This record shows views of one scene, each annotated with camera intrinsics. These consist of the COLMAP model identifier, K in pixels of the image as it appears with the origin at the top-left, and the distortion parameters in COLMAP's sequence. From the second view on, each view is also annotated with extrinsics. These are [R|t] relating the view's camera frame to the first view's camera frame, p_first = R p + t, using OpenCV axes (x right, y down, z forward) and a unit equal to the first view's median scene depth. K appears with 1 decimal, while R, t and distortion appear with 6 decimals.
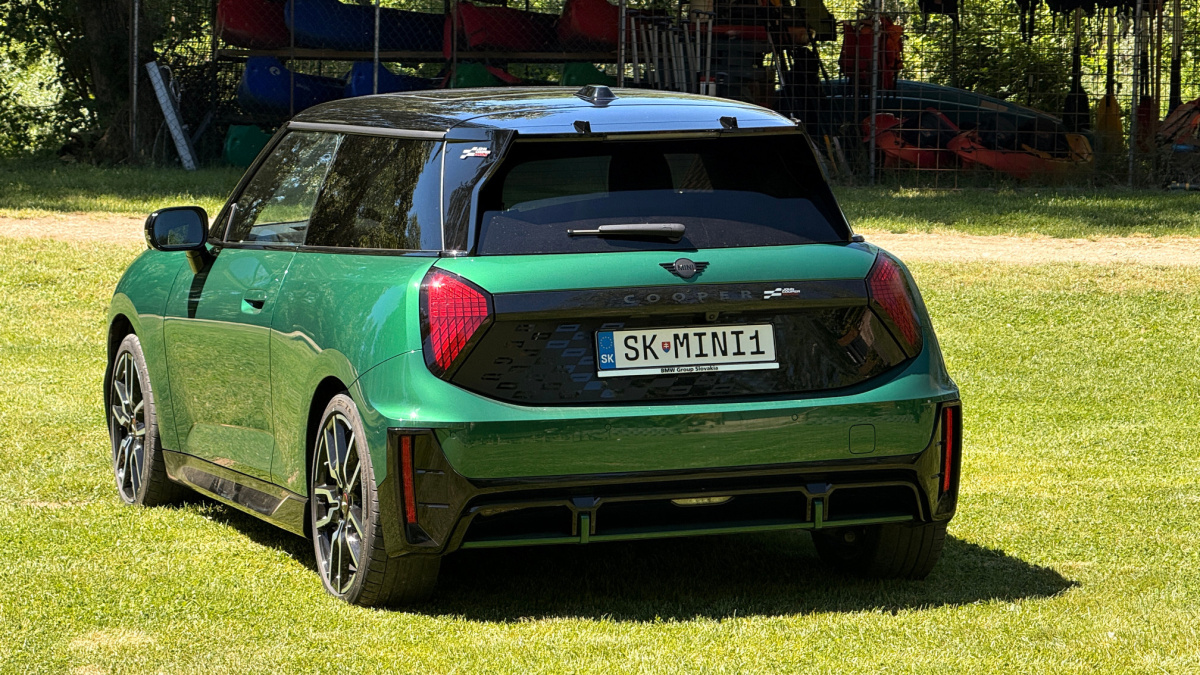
lens RADIAL K [[4305.6, 0, 600.0], [0, 4305.6, 337.5], [0, 0, 1]] dist [0.285202, 0.582498]
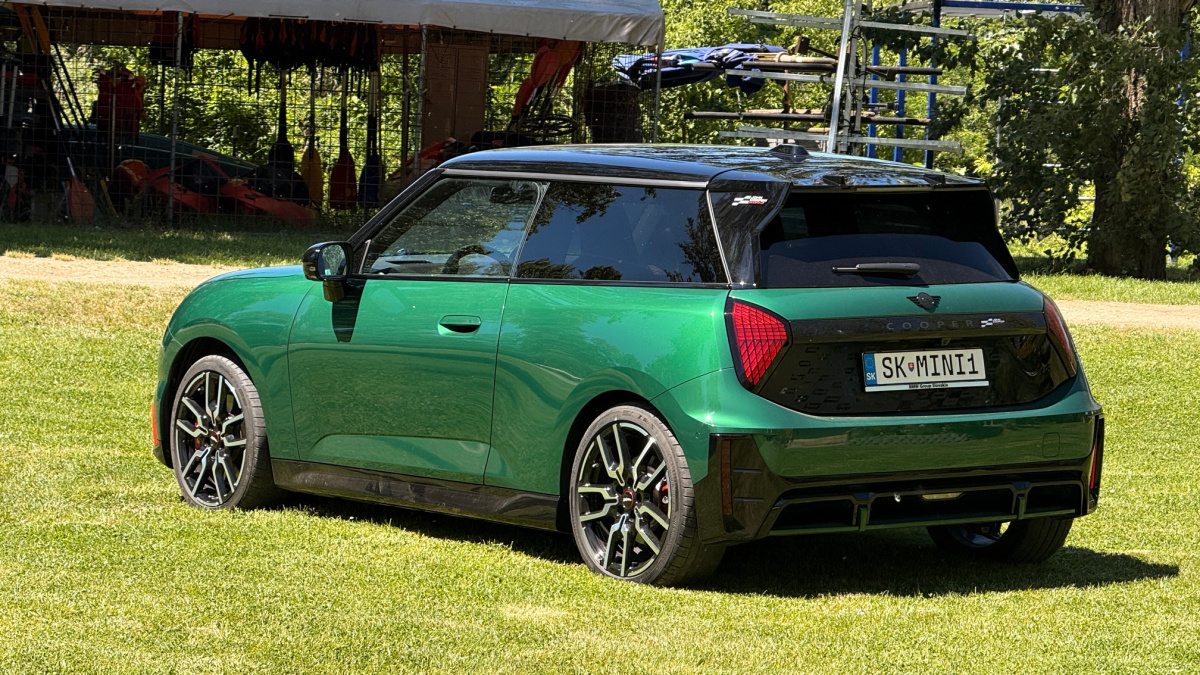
lens RADIAL K [[4305.6, 0, 600.0], [0, 4305.6, 337.5], [0, 0, 1]] dist [0.285202, 0.582498]
pose [[0.952618, 0.009747, 0.304014, -0.427146], [-0.006577, 0.999913, -0.011449, 0.008247], [-0.304099, 0.008907, 0.952599, -0.108206]]
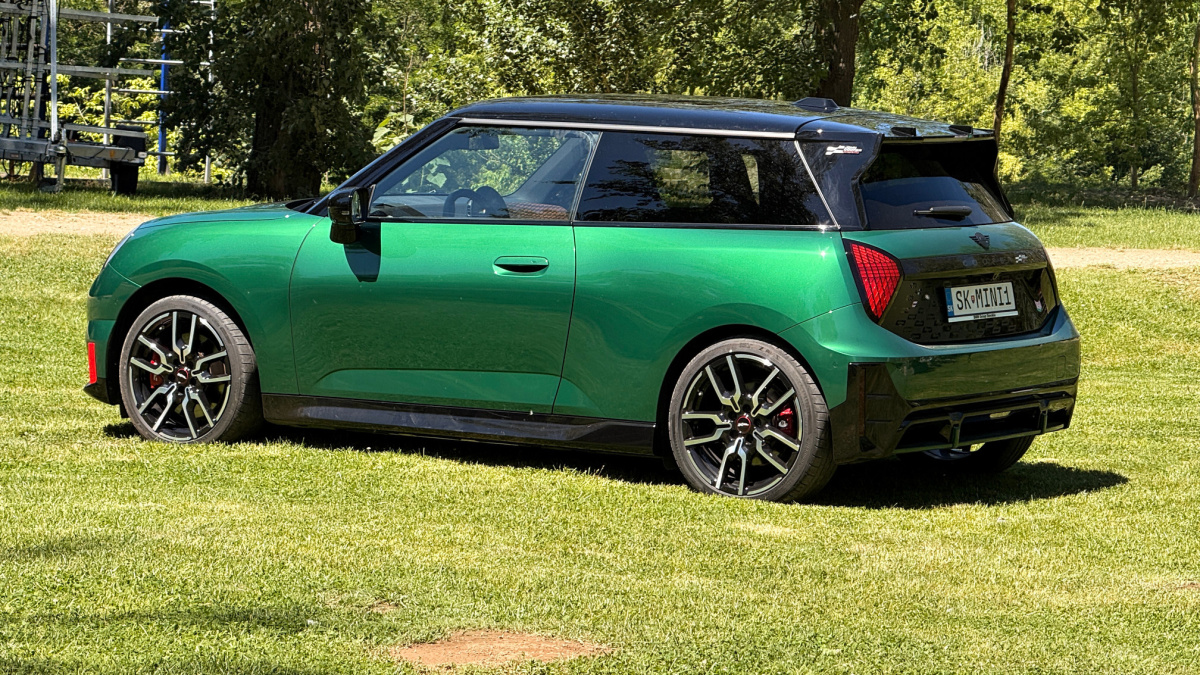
lens RADIAL K [[4305.6, 0, 600.0], [0, 4305.6, 337.5], [0, 0, 1]] dist [0.285202, 0.582498]
pose [[0.789268, -0.010687, 0.613955, -0.885826], [0.006915, 0.999940, 0.008516, 0.001811], [-0.614009, -0.002476, 0.789295, 0.023845]]
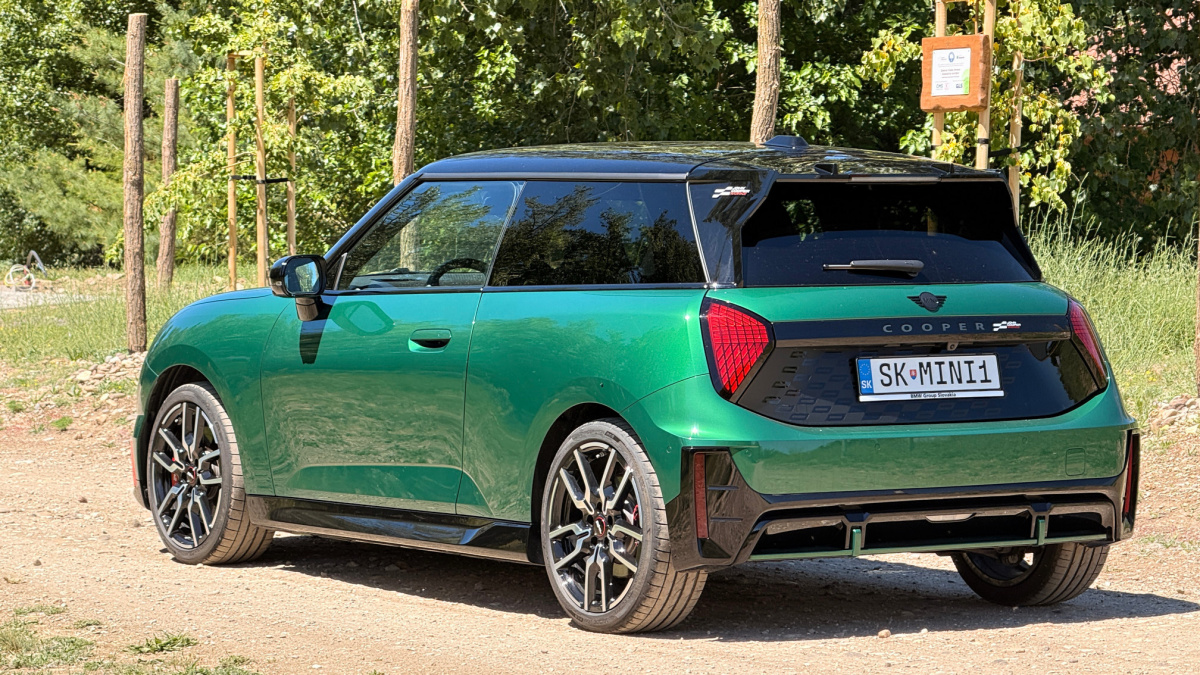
lens RADIAL K [[4305.6, 0, 600.0], [0, 4305.6, 337.5], [0, 0, 1]] dist [0.285202, 0.582498]
pose [[0.969556, 0.008452, 0.244723, -0.321955], [0.001312, 0.999210, -0.039710, 0.035450], [-0.244866, 0.038822, 0.968779, -0.021580]]
